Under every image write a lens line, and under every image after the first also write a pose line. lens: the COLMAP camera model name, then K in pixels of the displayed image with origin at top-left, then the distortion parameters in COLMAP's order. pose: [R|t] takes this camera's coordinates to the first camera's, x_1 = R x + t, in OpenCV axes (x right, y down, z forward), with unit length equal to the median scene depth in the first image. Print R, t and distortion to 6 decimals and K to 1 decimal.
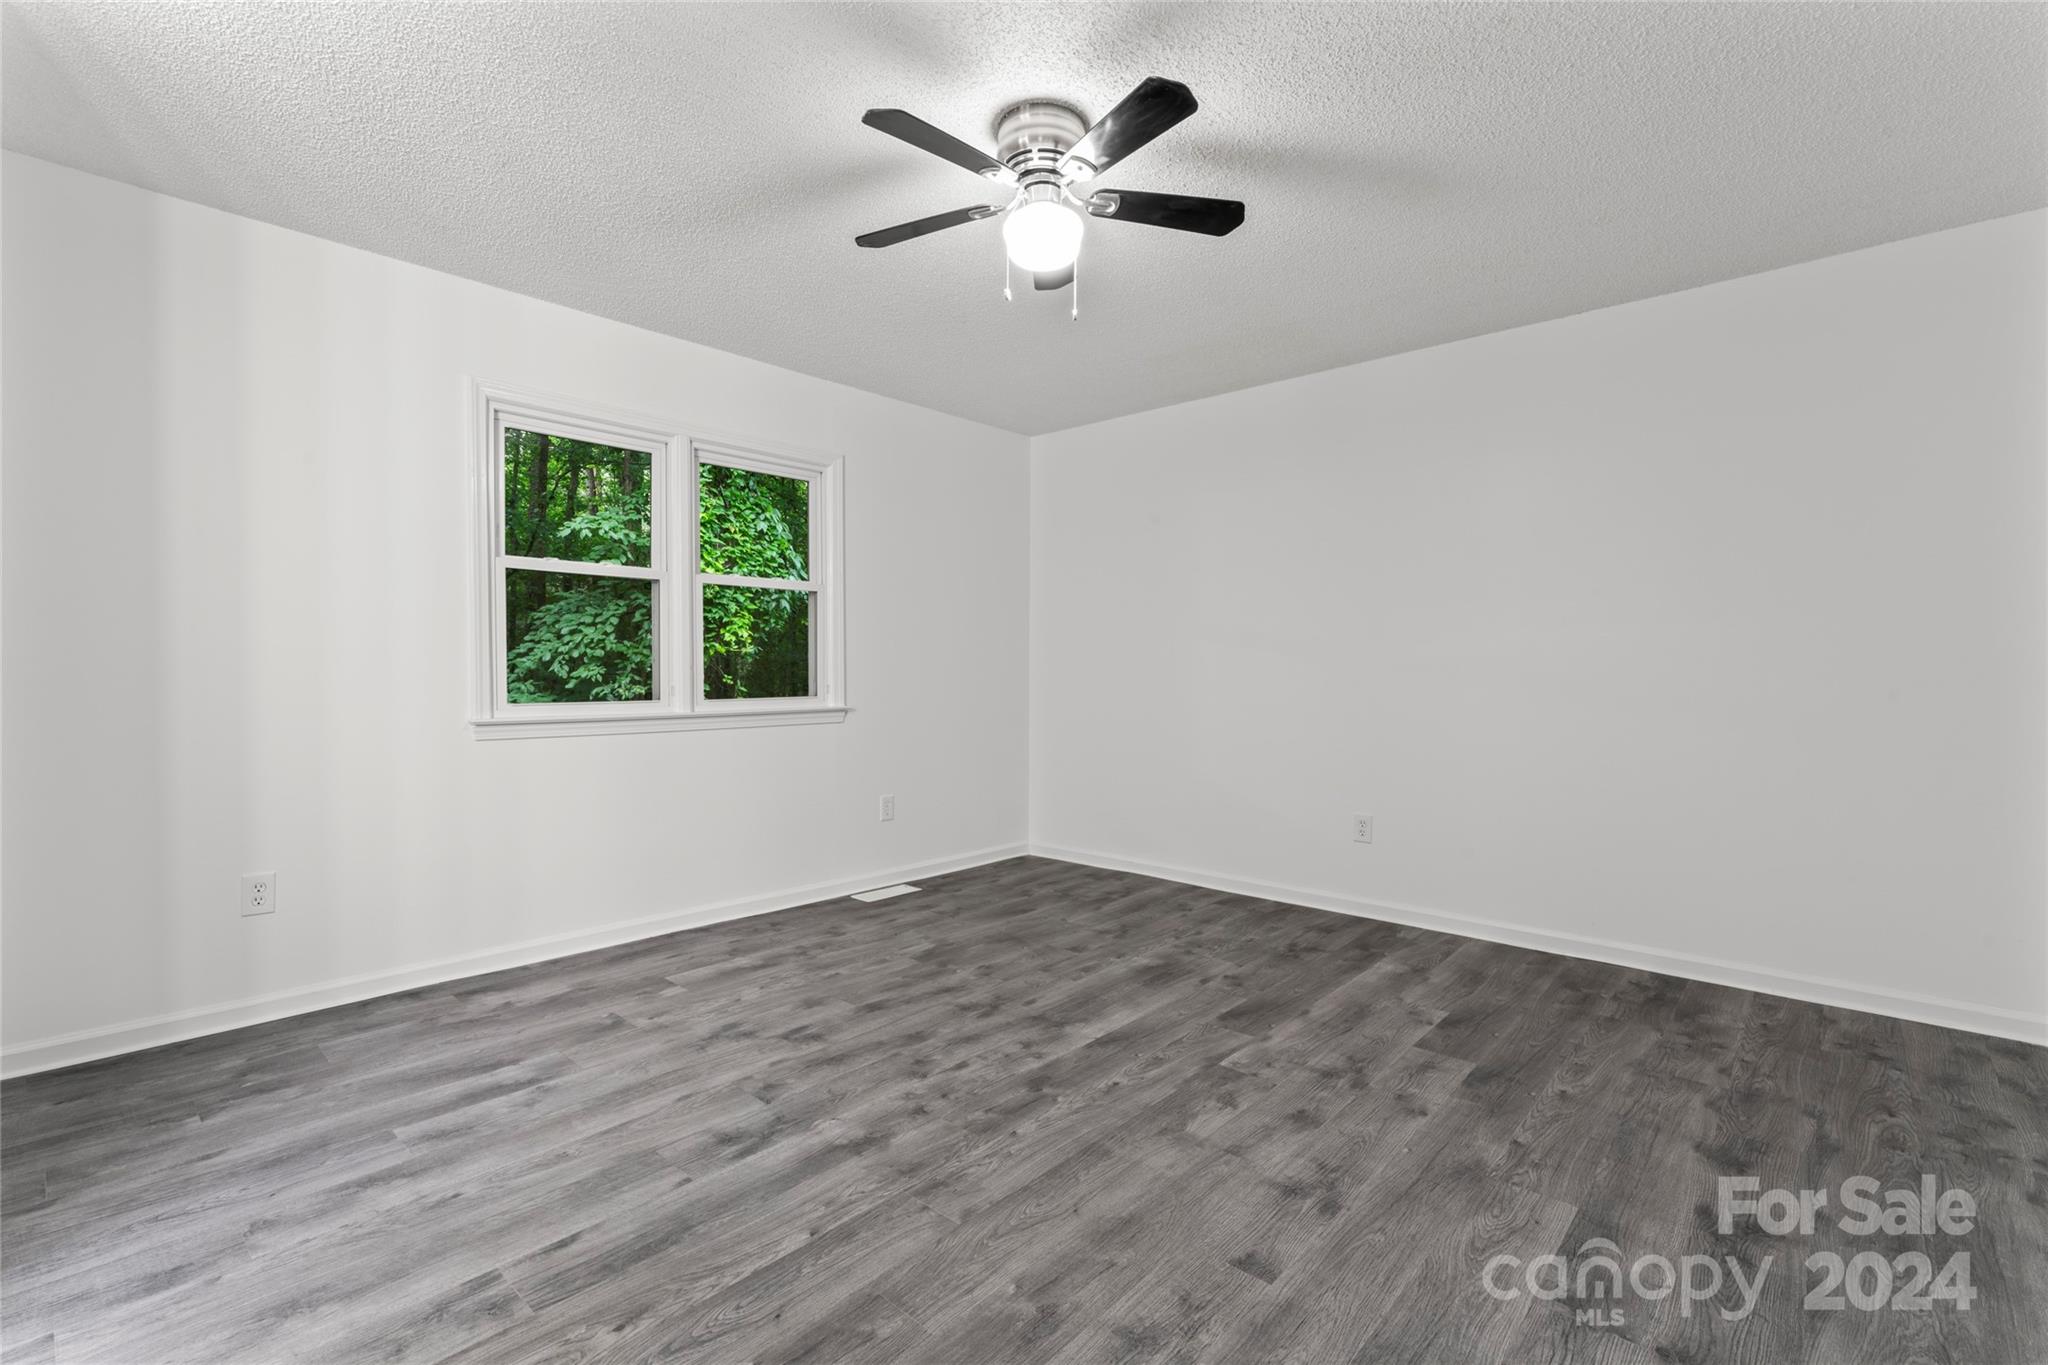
lens RADIAL K [[919.4, 0, 1024.1], [0, 919.4, 684.4], [0, 0, 1]] dist [-0.003992, 0.000263]
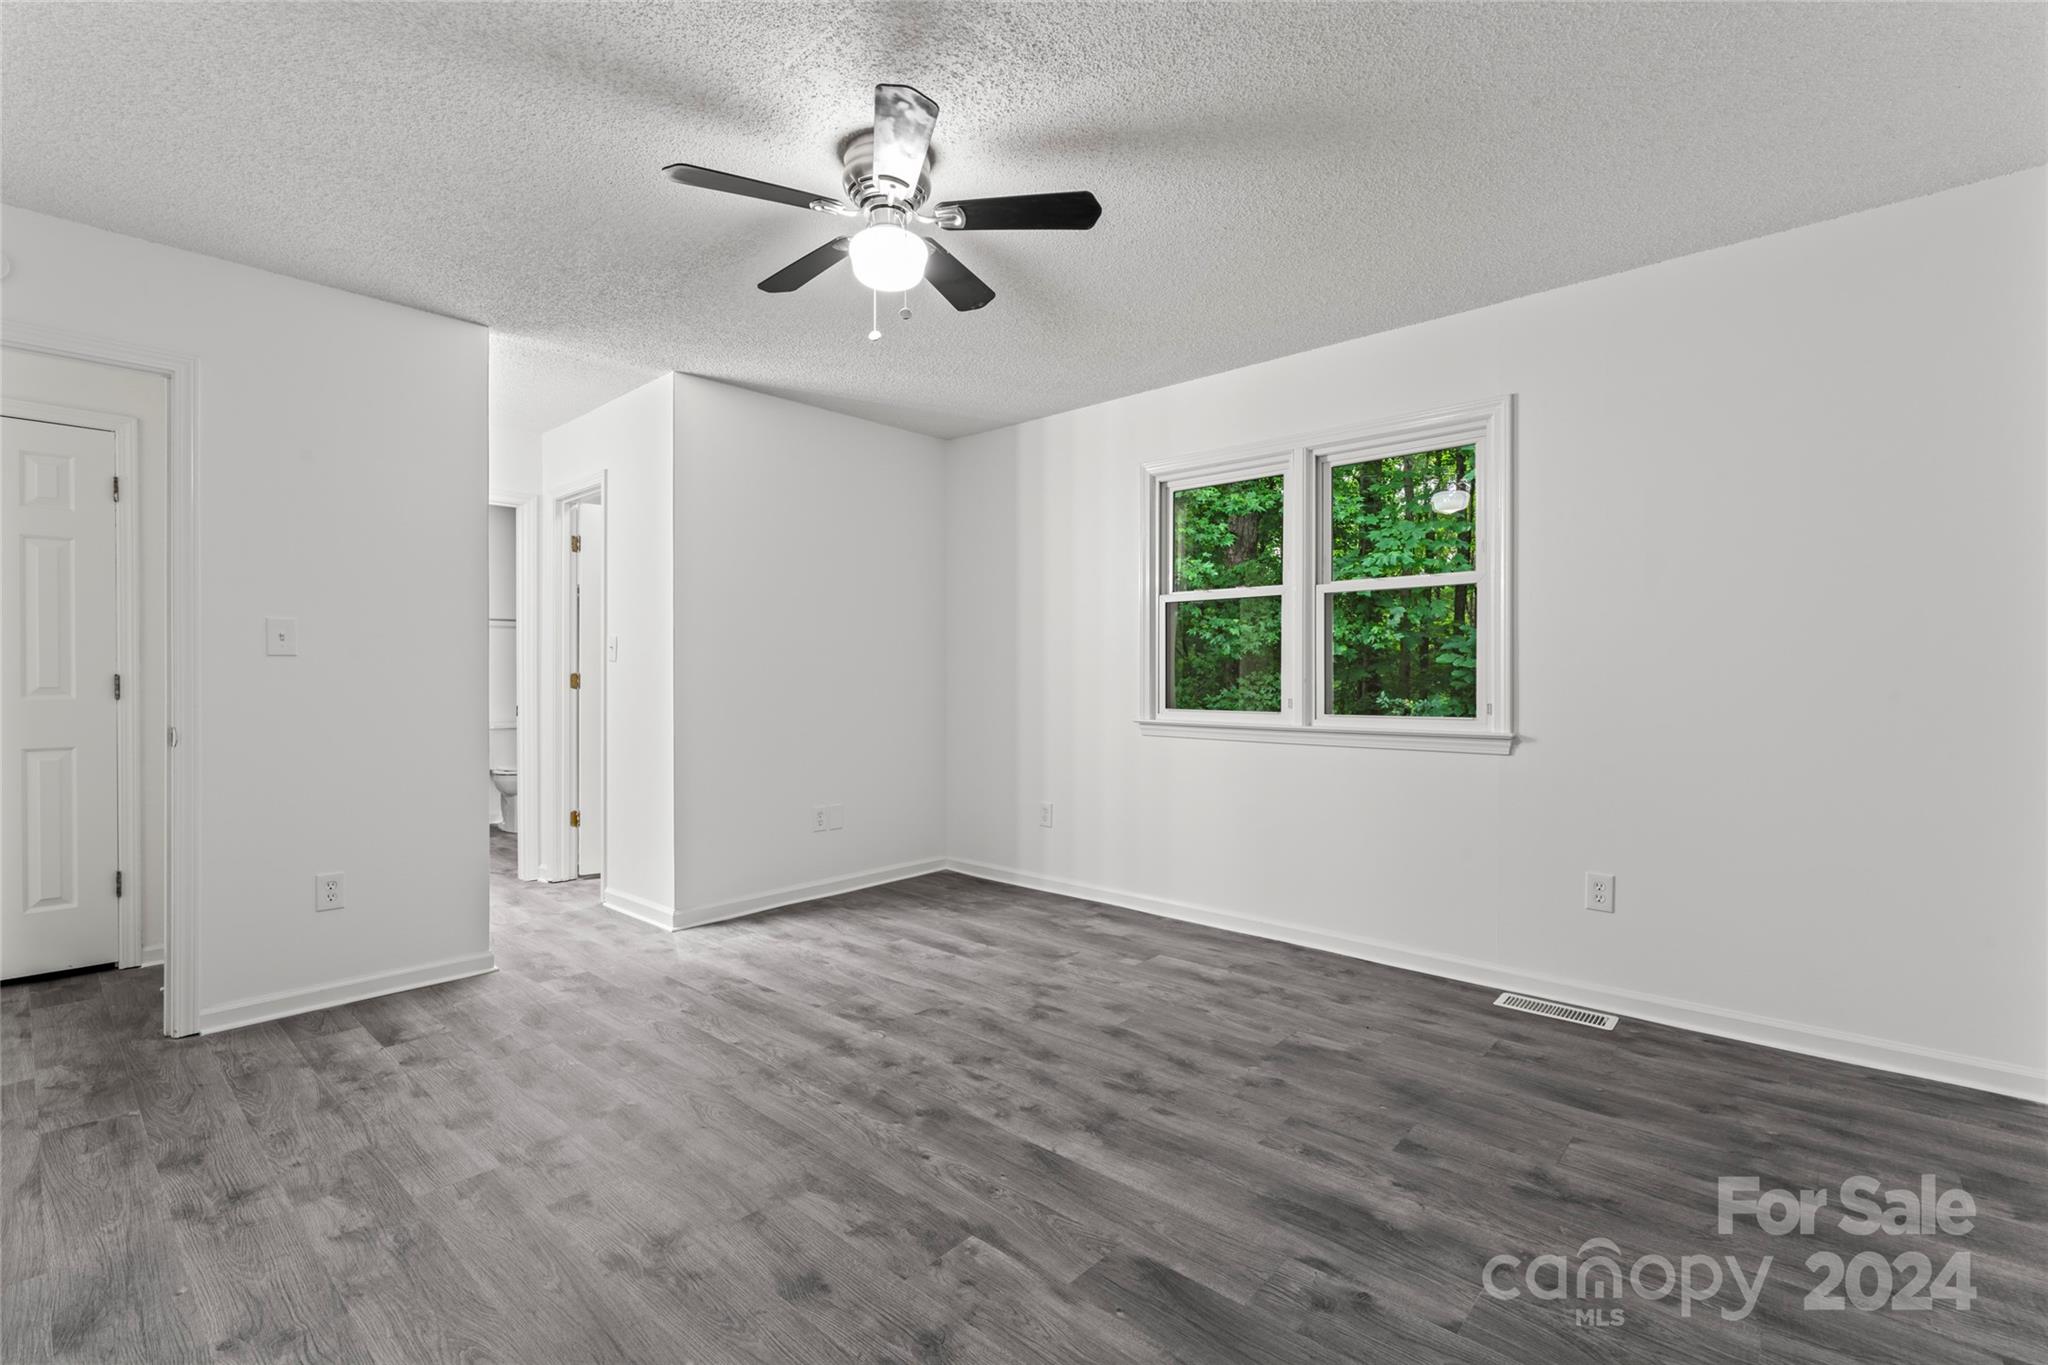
lens RADIAL K [[919.4, 0, 1015.3], [0, 919.4, 686.7], [0, 0, 1]] dist [-0.003992, 0.000263]
pose [[-0.009605, 0.008836, -0.999915, 0.850926], [-0.019537, 0.999768, 0.009022, -0.020588], [0.999763, 0.019622, -0.009431, 0.950279]]
